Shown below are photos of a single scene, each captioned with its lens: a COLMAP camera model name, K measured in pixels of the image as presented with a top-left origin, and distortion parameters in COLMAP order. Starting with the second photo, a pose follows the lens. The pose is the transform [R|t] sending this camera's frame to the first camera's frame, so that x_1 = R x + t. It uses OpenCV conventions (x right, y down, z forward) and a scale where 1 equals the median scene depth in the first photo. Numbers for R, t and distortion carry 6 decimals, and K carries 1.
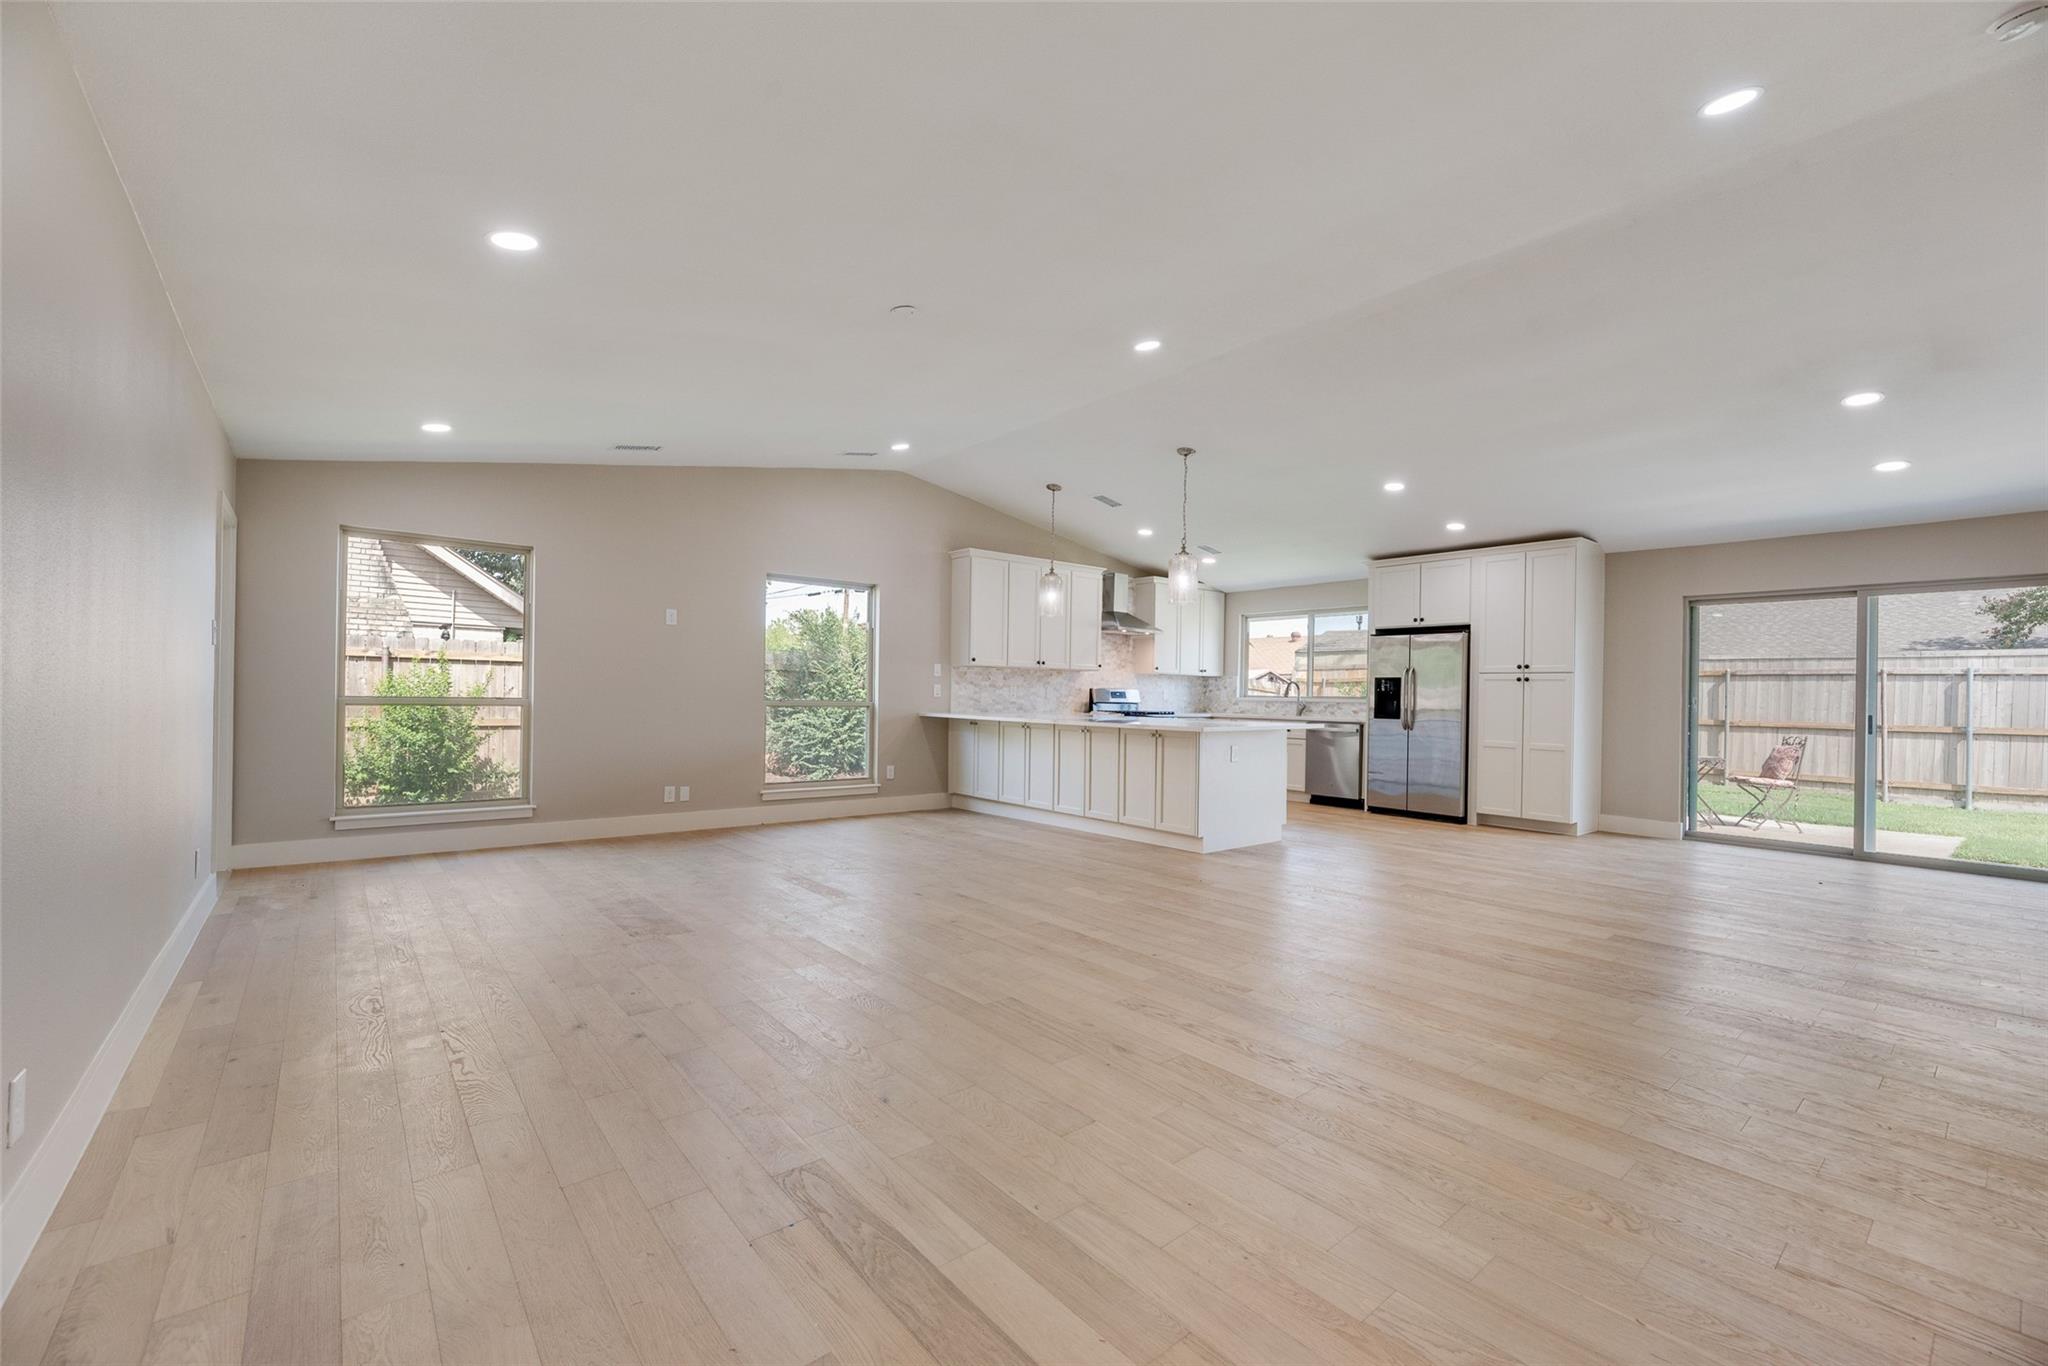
lens RADIAL K [[833.0, 0, 1028.6], [0, 833.0, 687.4], [0, 0, 1]] dist [0.000082, -0.000540]
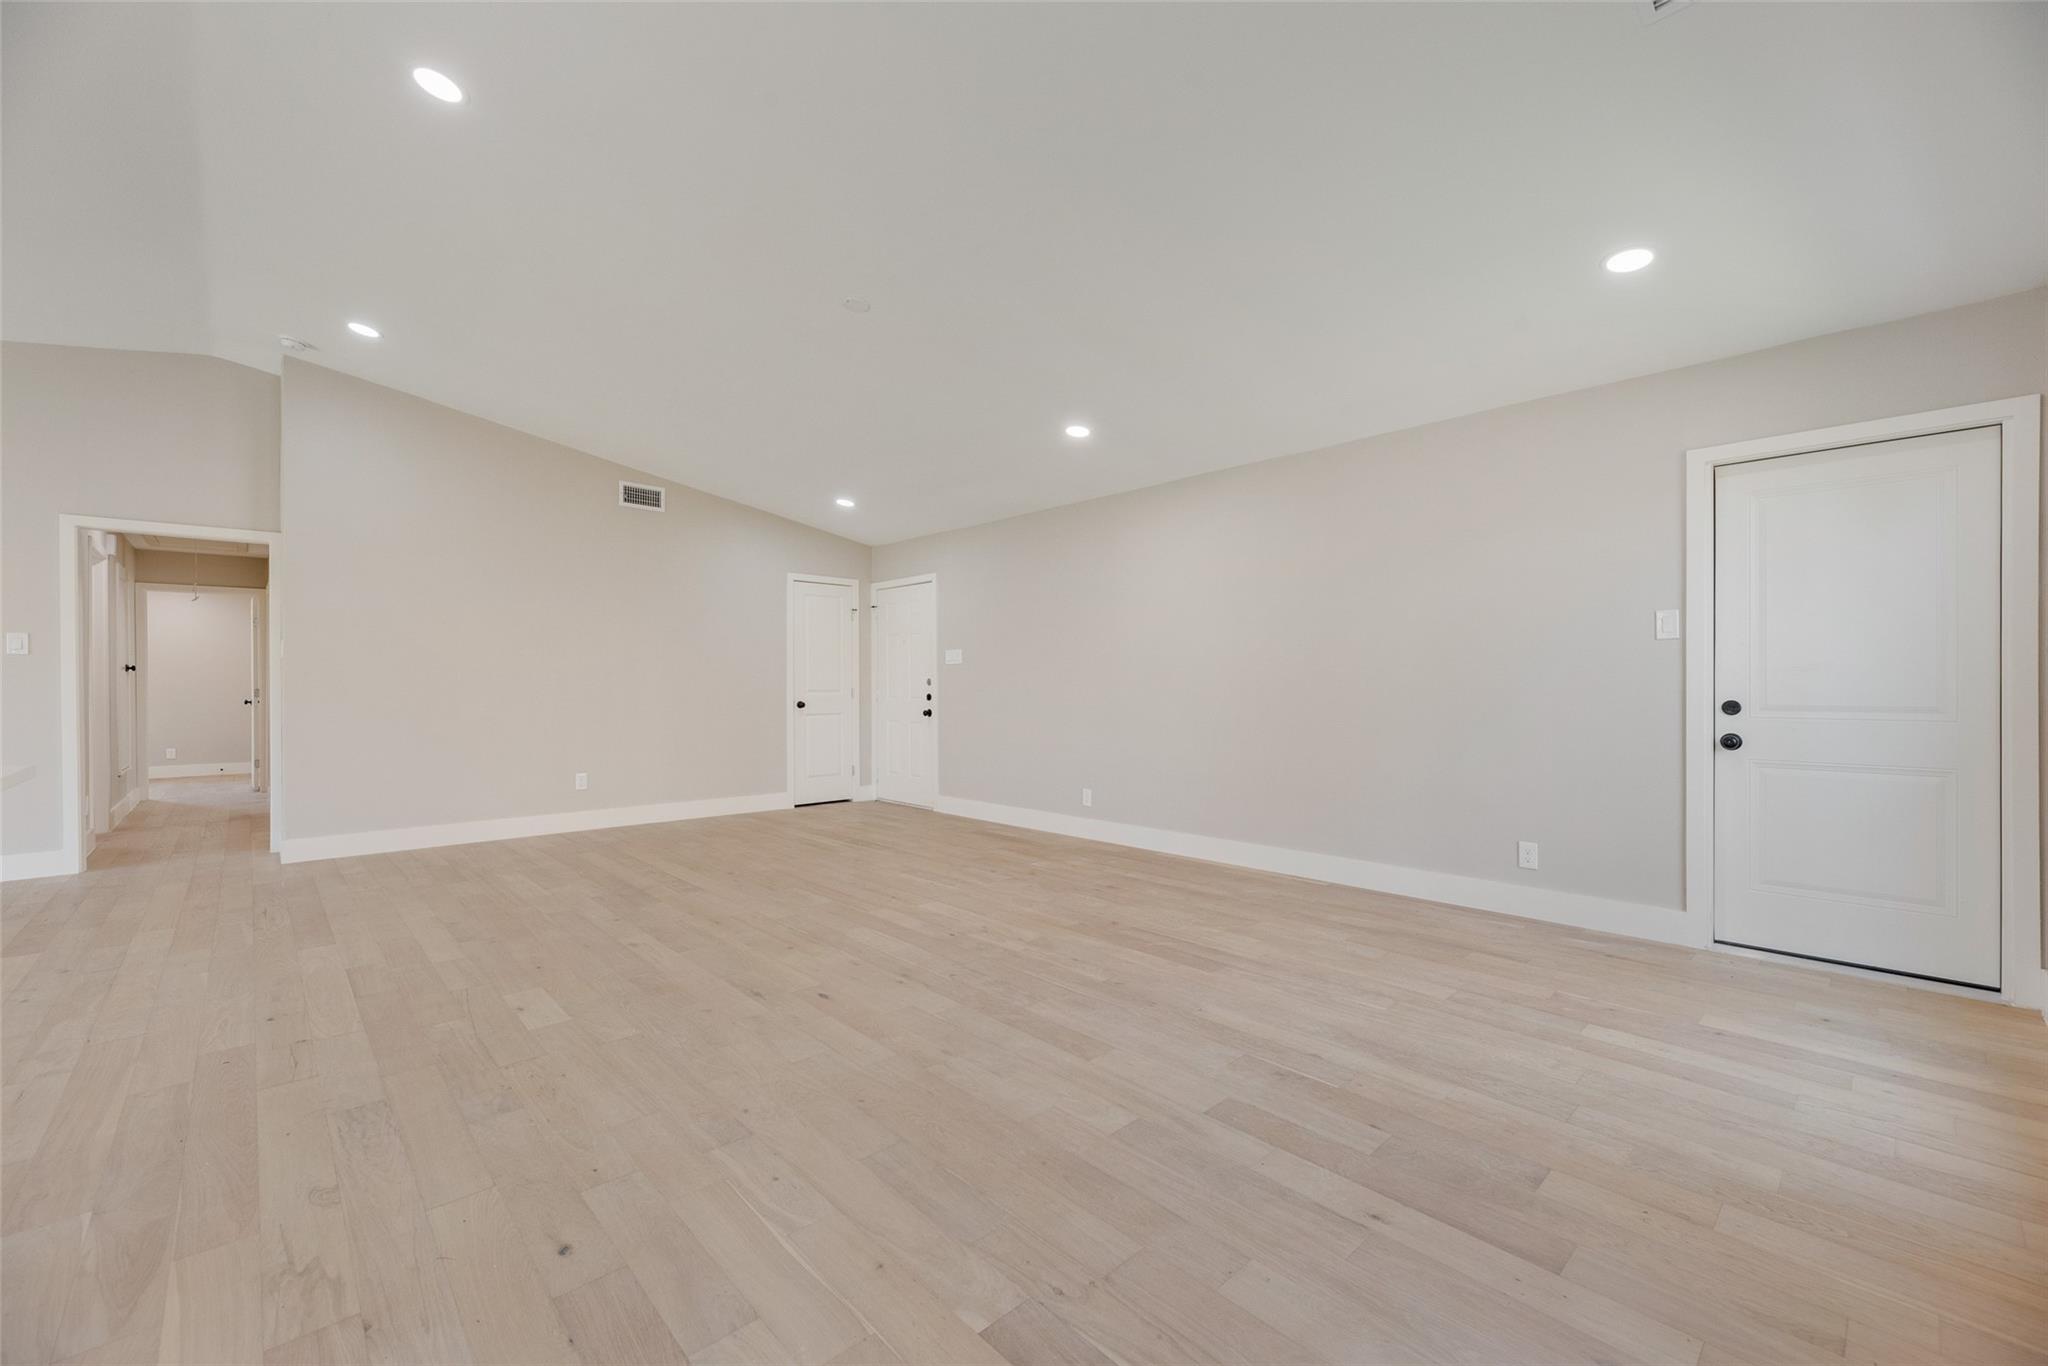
lens RADIAL K [[833.0, 0, 1021.9], [0, 833.0, 688.4], [0, 0, 1]] dist [0.000082, -0.000540]
pose [[-0.998506, -0.013740, -0.052882, -0.125399], [-0.013391, 0.999886, -0.006951, 0.006461], [0.052972, -0.006232, -0.998577, 0.833128]]
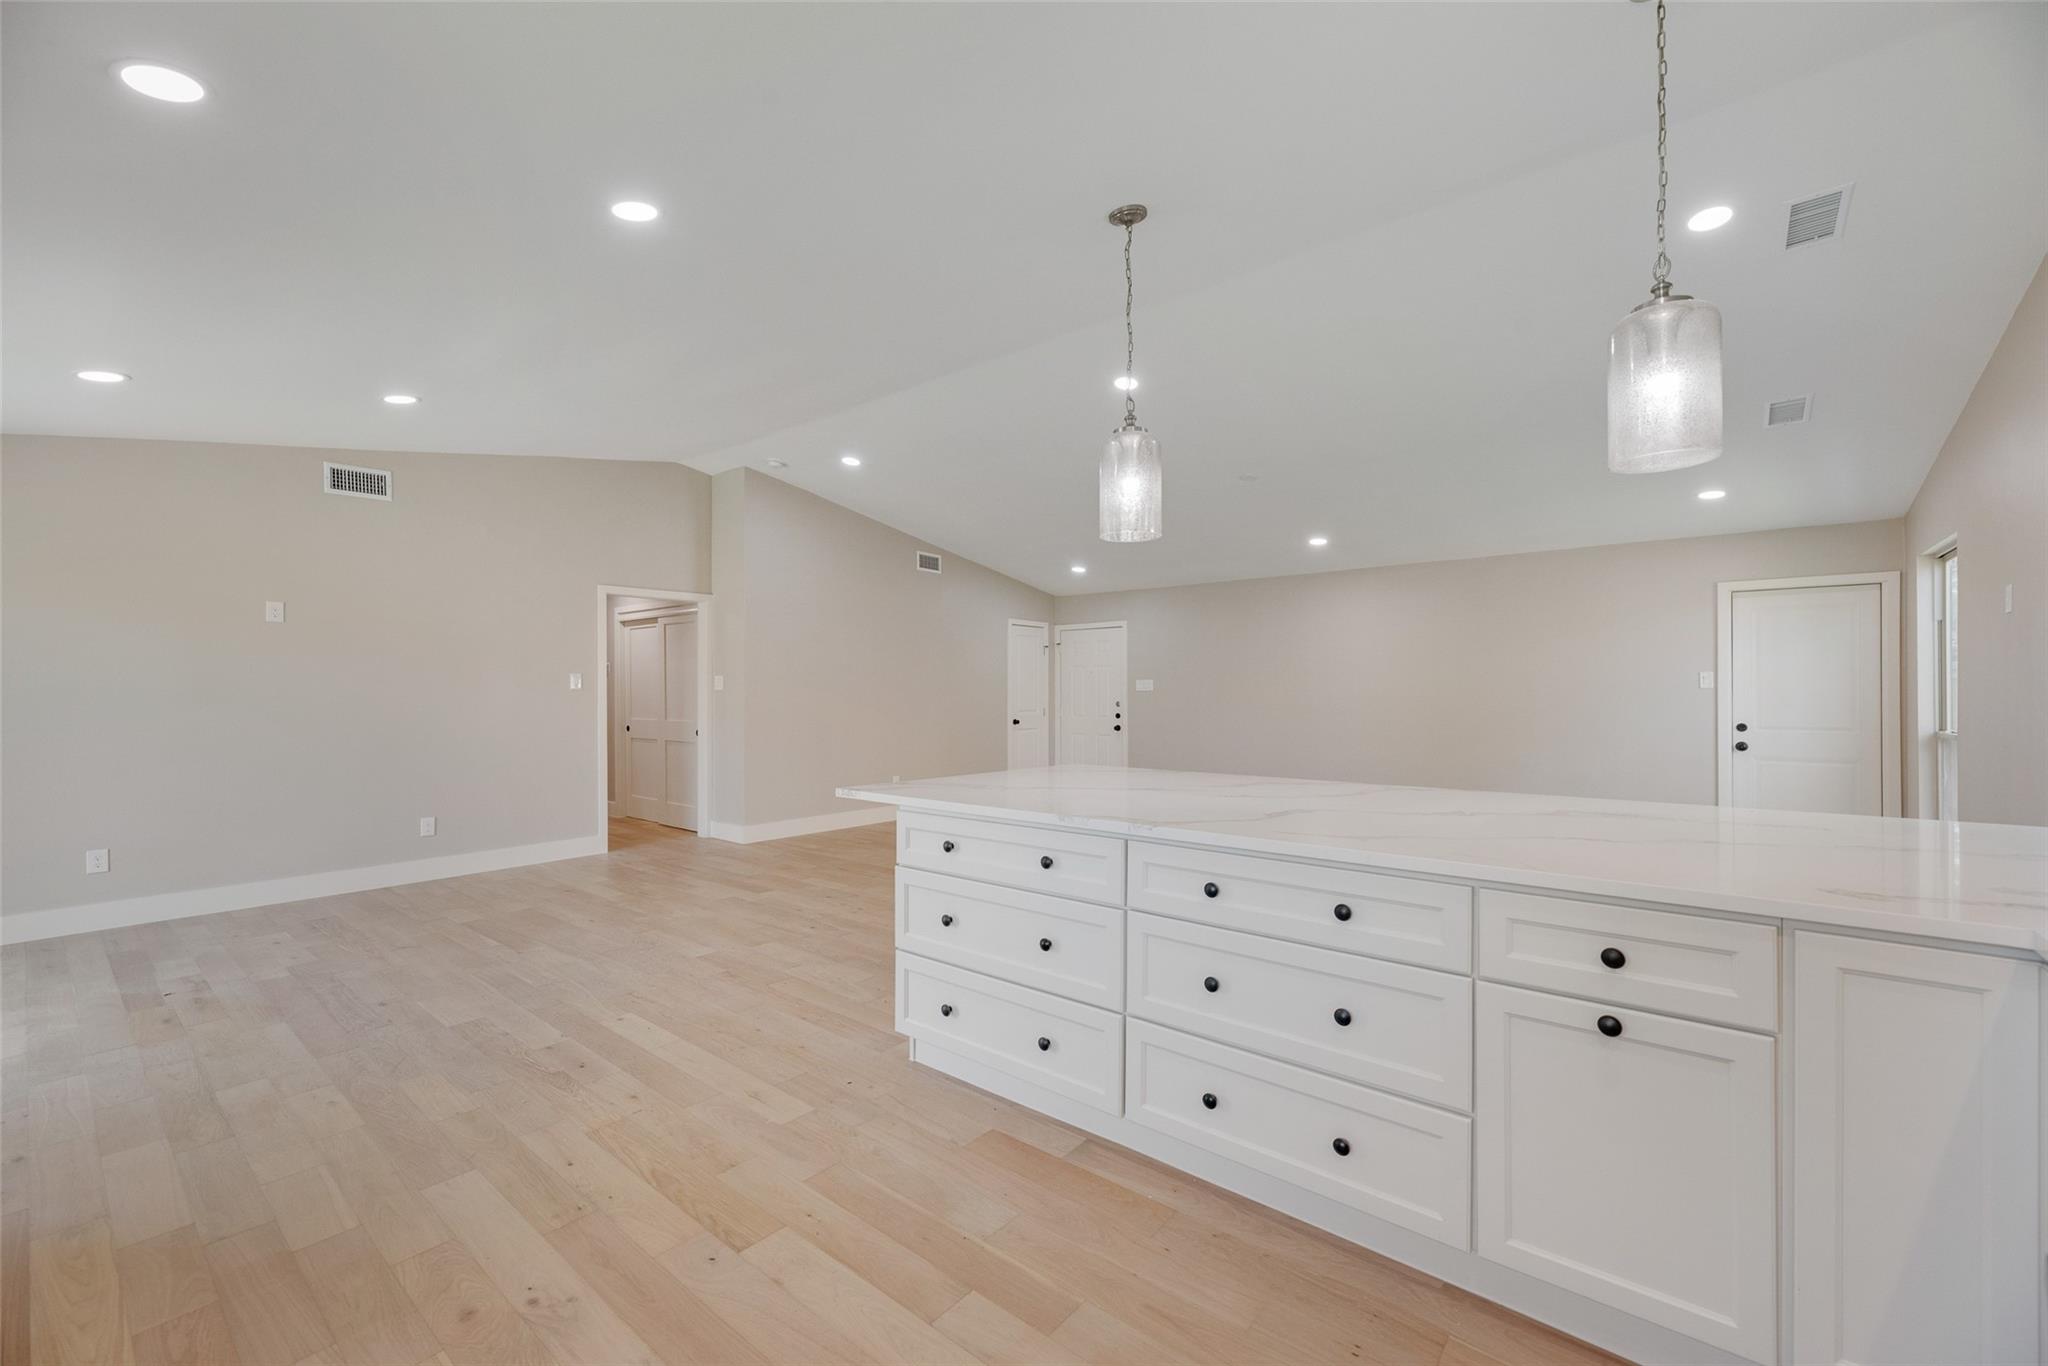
lens RADIAL K [[833.0, 0, 1020.3], [0, 833.0, 695.6], [0, 0, 1]] dist [0.000082, -0.000540]
pose [[-0.984751, -0.014531, -0.173362, 0.233319], [-0.013242, 0.999875, -0.008591, -0.004129], [0.173465, -0.006164, -0.984821, 1.040970]]
